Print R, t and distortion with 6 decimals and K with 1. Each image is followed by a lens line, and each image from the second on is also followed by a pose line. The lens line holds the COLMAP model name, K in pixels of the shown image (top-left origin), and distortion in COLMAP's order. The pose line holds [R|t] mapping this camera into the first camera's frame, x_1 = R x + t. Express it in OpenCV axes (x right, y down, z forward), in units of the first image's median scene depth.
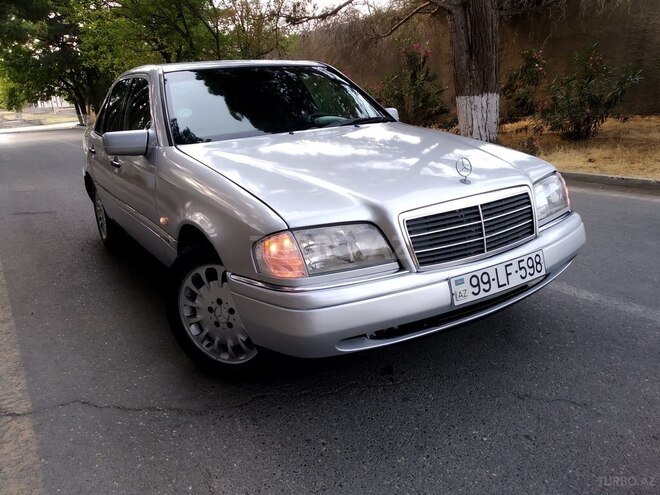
lens RADIAL K [[505.2, 0, 348.3], [0, 505.2, 243.6], [0, 0, 1]] dist [0.033388, -0.043739]
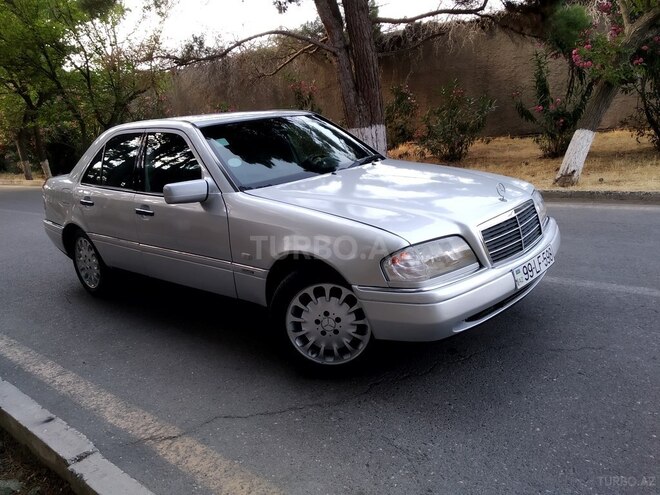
lens RADIAL K [[505.2, 0, 334.3], [0, 505.2, 243.9], [0, 0, 1]] dist [0.033388, -0.043739]
pose [[0.963406, -0.101410, 0.248121, -0.422068], [0.114690, 0.992611, -0.039625, -0.001970], [-0.242270, 0.066632, 0.967918, -0.161044]]
